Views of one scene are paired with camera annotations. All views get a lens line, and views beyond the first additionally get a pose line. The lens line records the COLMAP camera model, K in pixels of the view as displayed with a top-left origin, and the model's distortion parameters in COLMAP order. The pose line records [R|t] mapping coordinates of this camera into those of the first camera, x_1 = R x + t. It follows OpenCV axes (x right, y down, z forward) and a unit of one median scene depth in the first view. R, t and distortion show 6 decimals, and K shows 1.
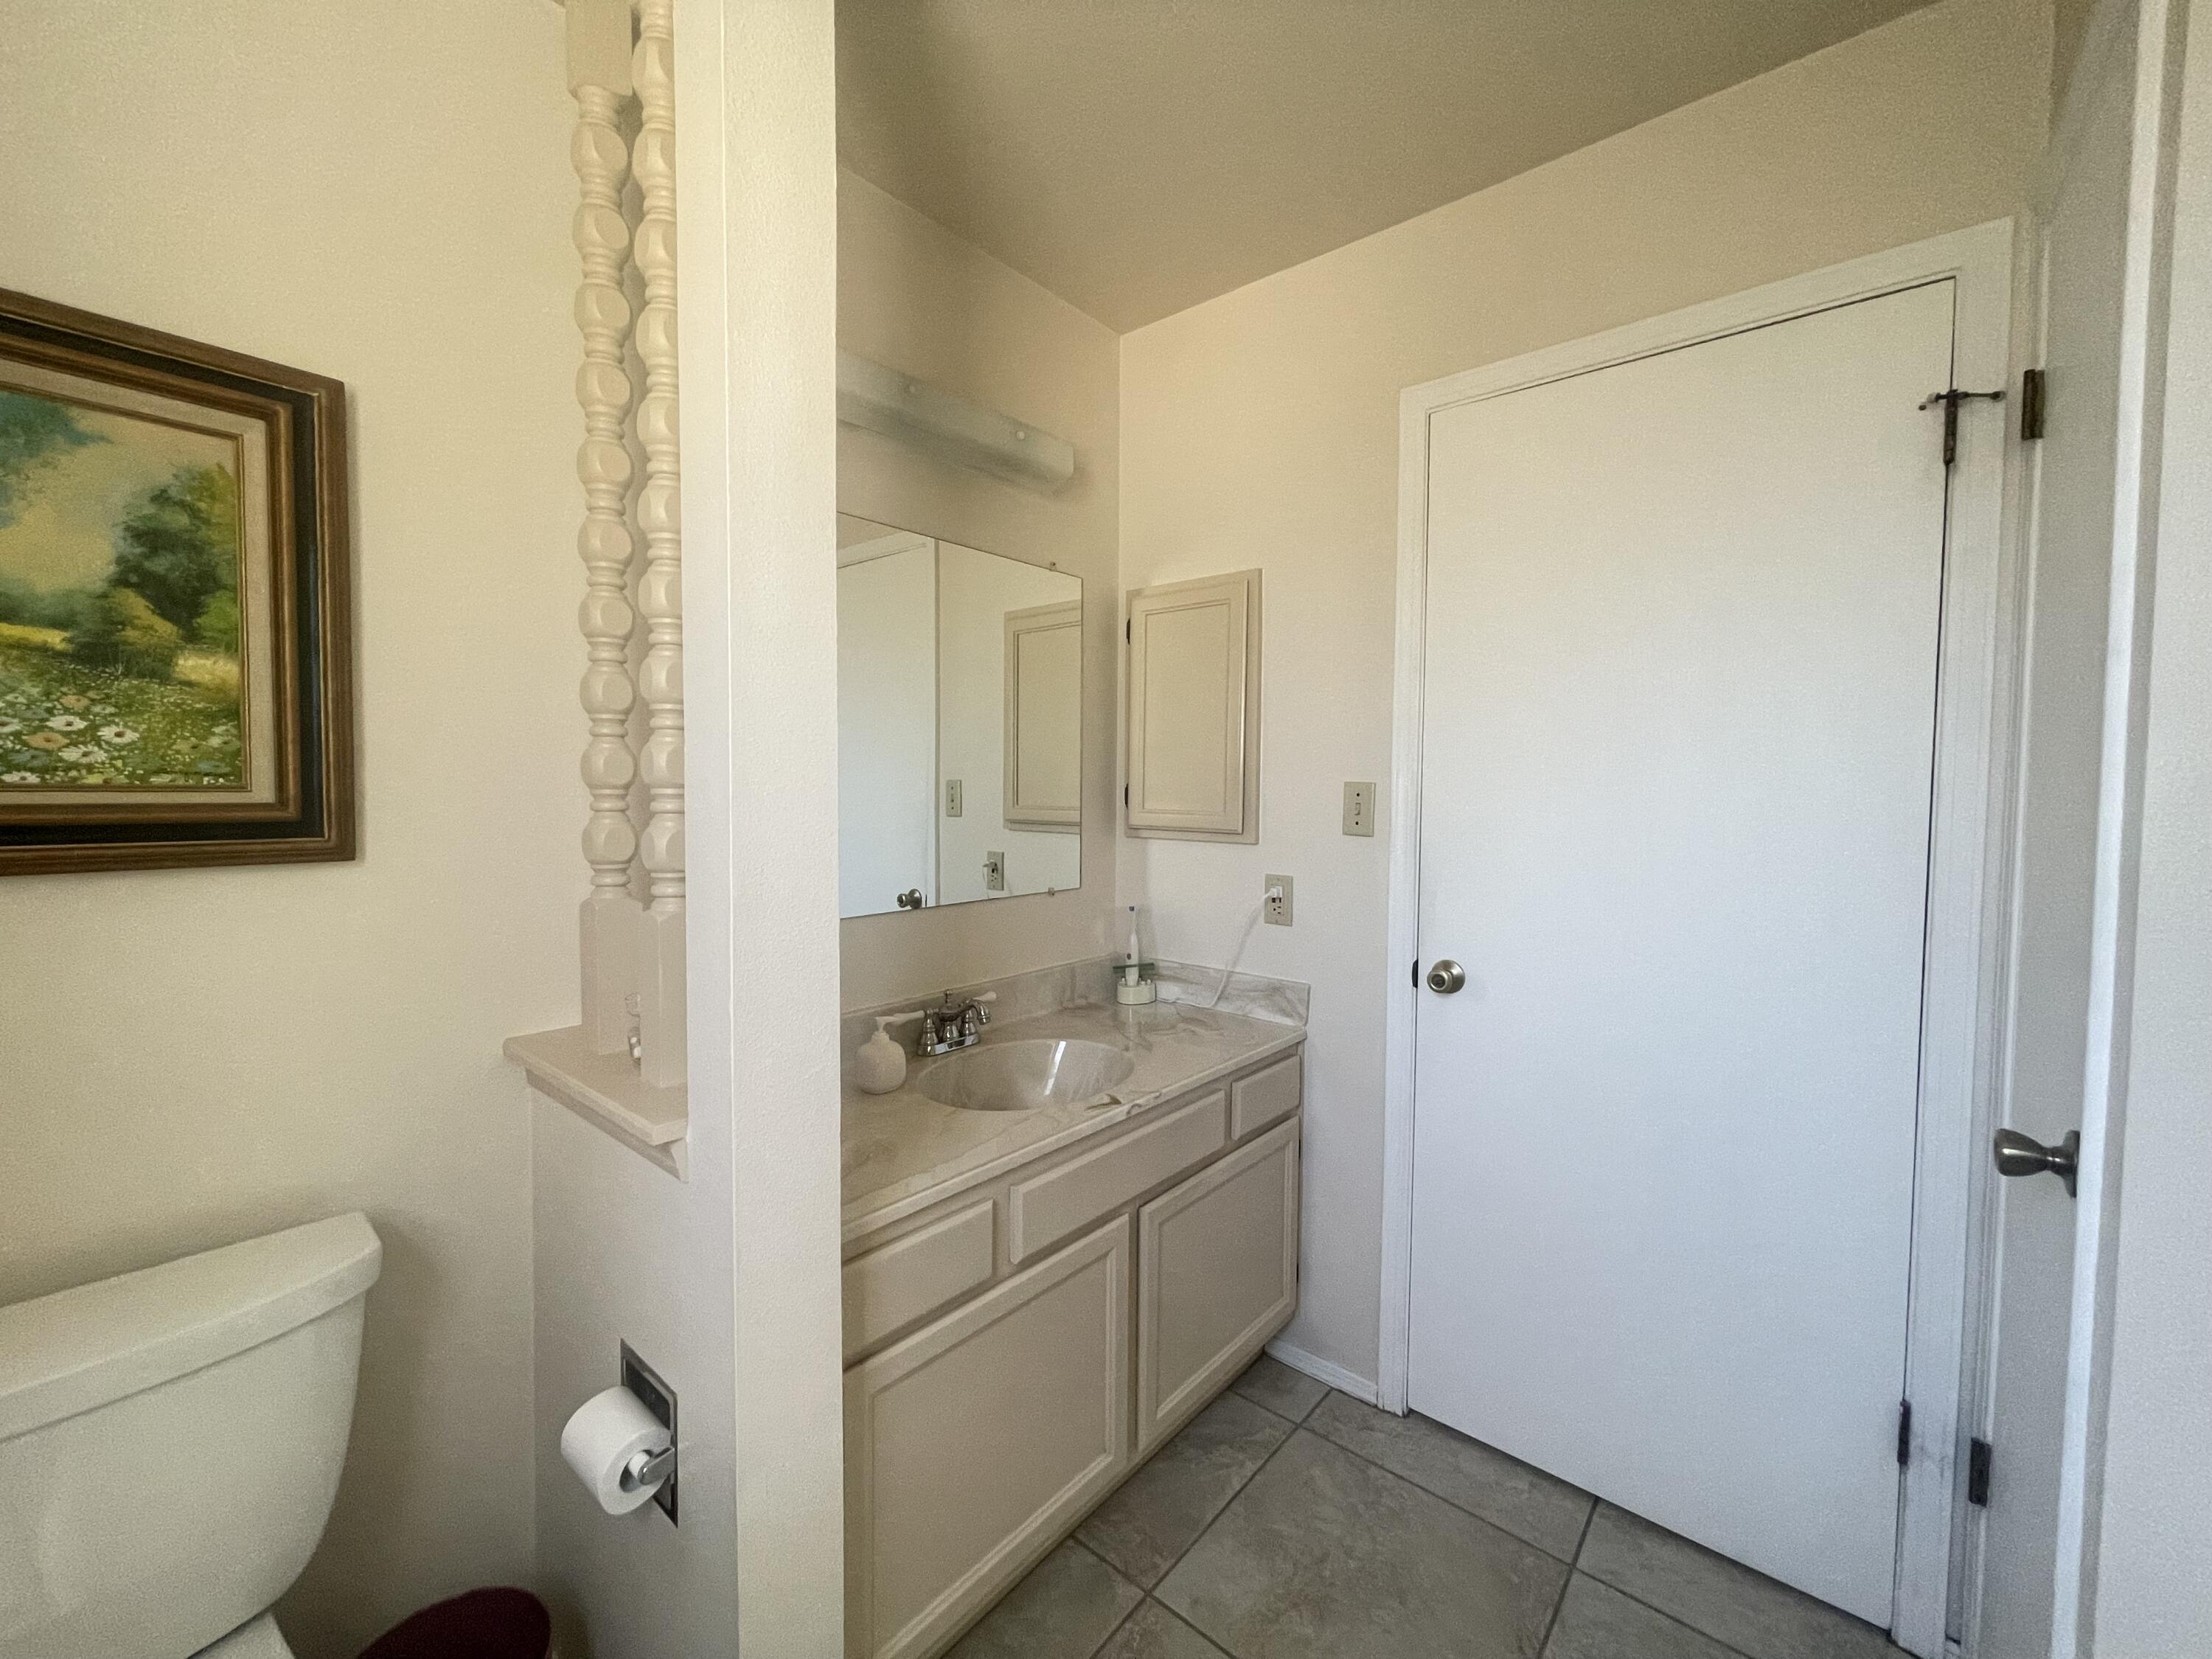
lens RADIAL K [[895.9, 0, 1110.1], [0, 895.9, 829.9], [0, 0, 1]] dist [-0.004763, 0.002516]
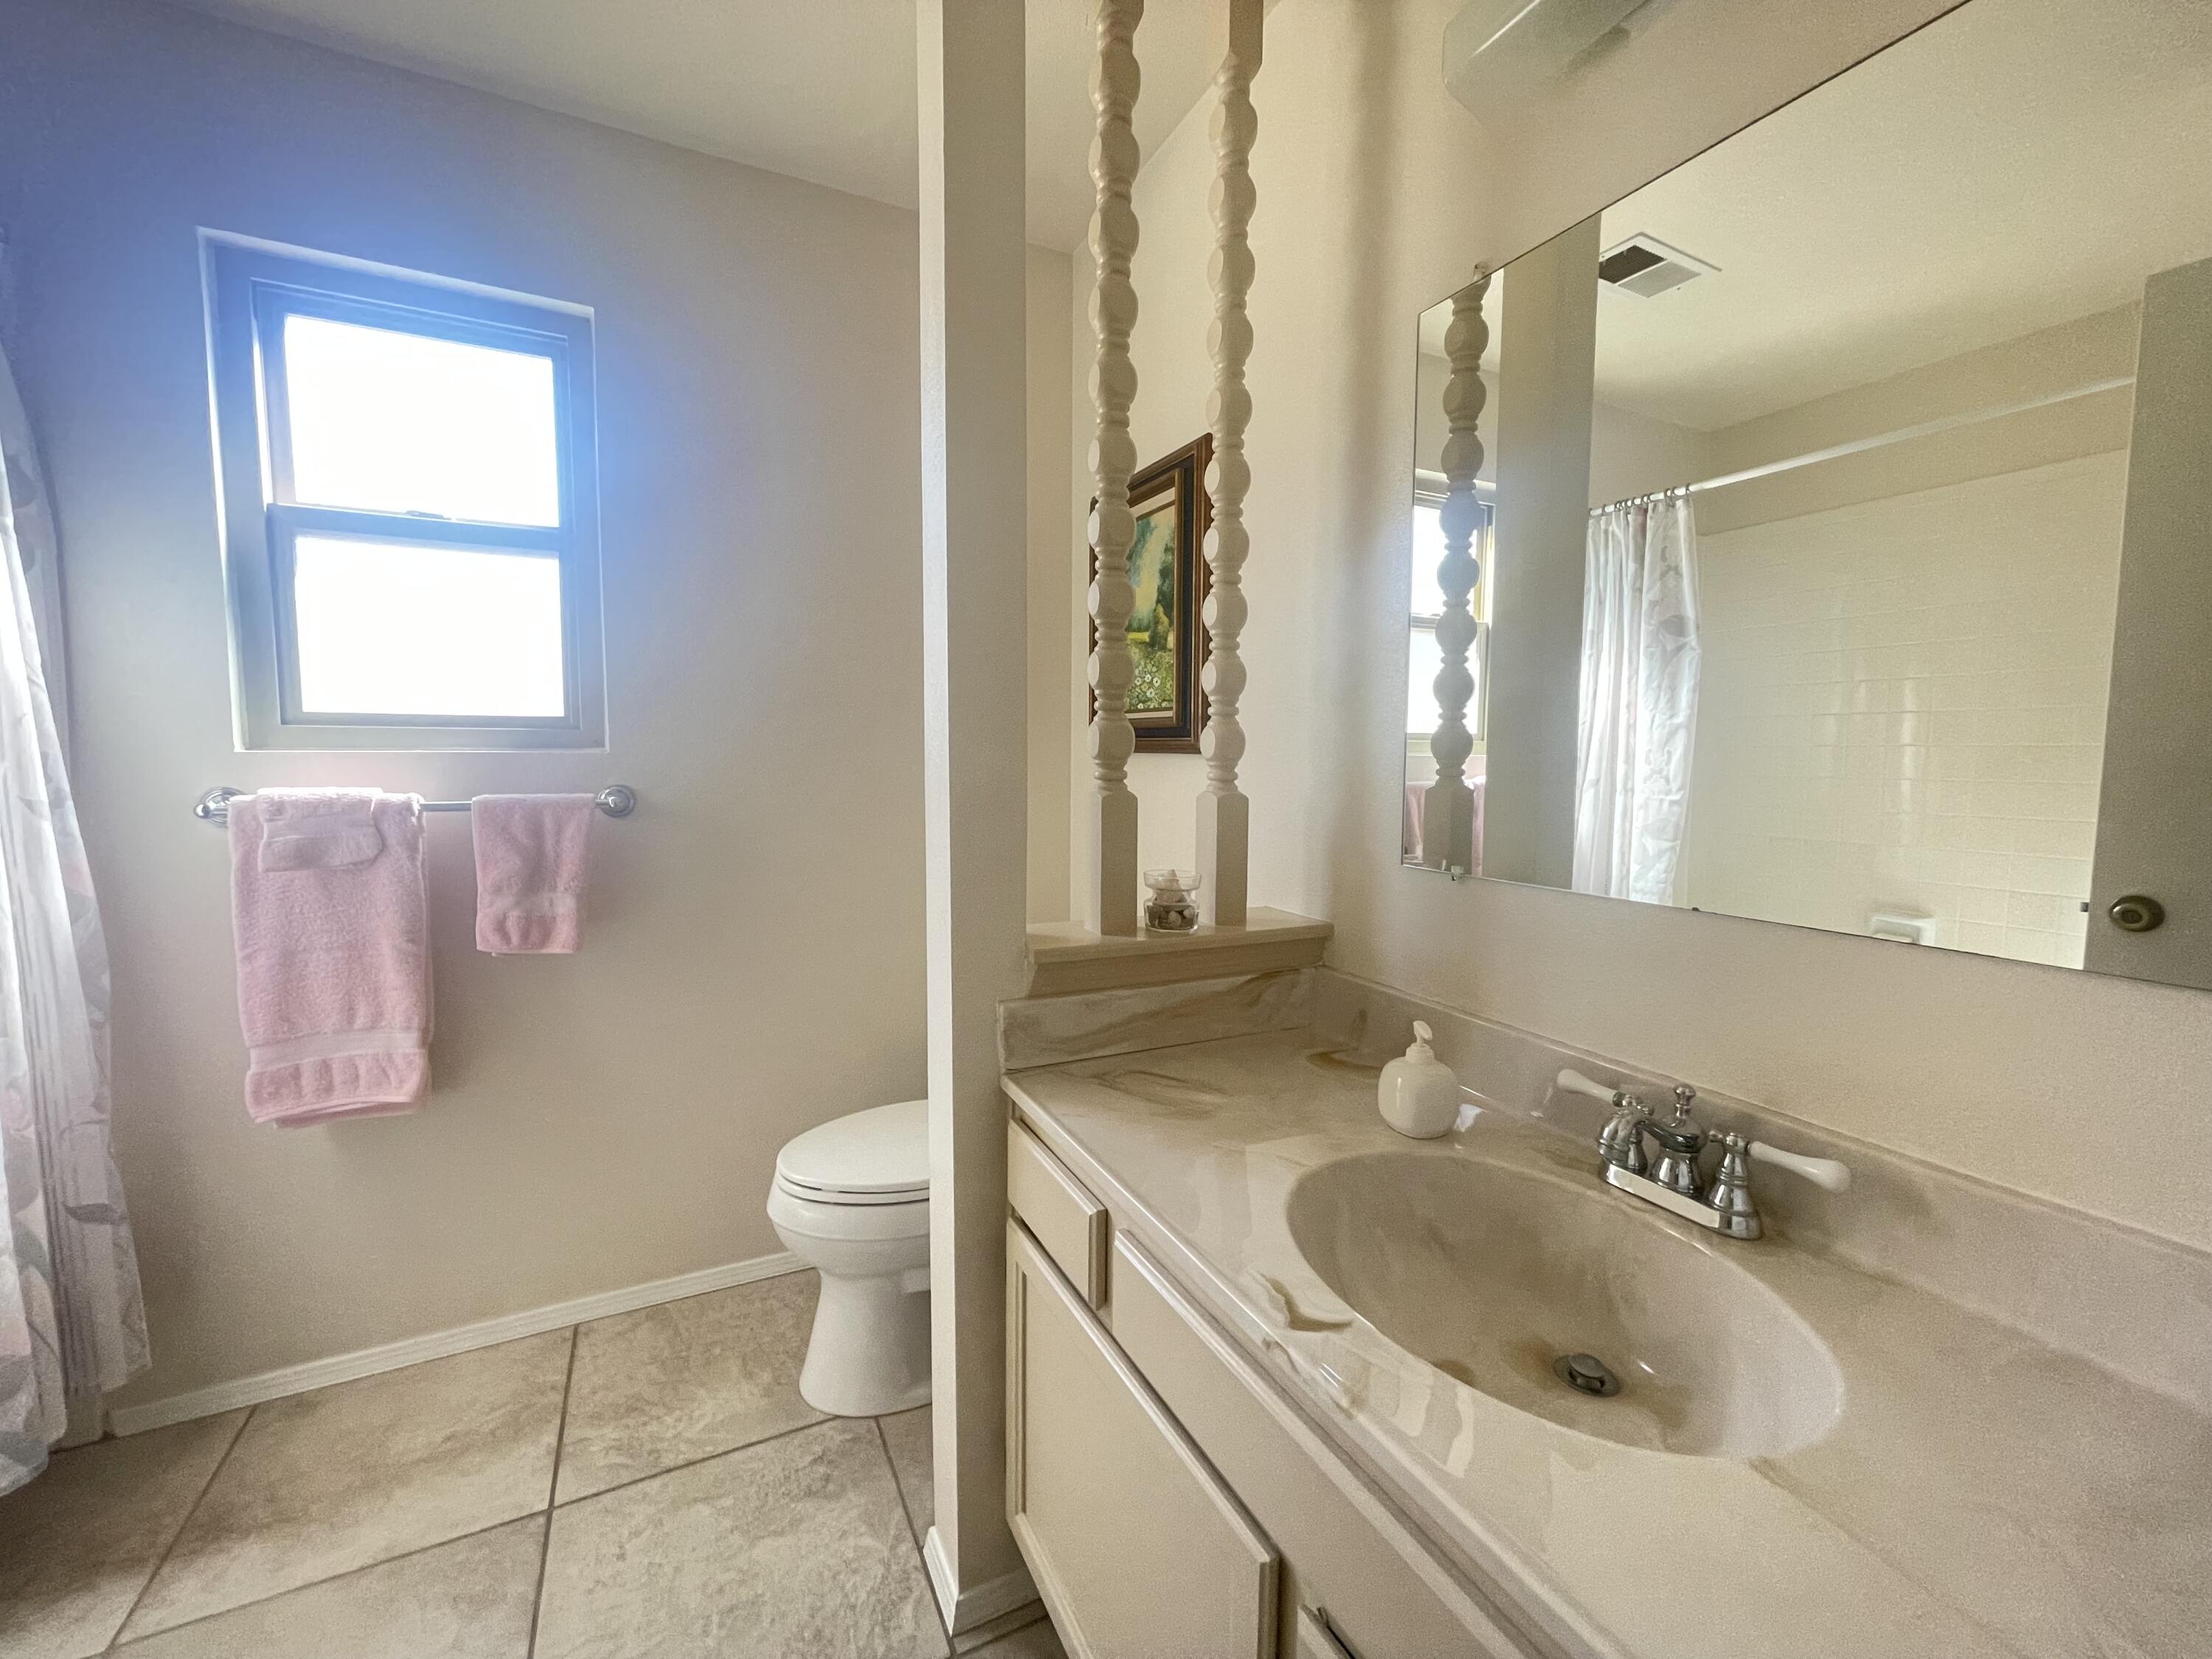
lens RADIAL K [[895.9, 0, 1112.2], [0, 895.9, 819.6], [0, 0, 1]] dist [-0.004763, 0.002516]
pose [[-0.388745, 0.069325, -0.918733, 0.690310], [-0.047945, 0.994292, 0.095314, 0.007606], [0.920097, 0.081102, -0.383202, 1.632080]]
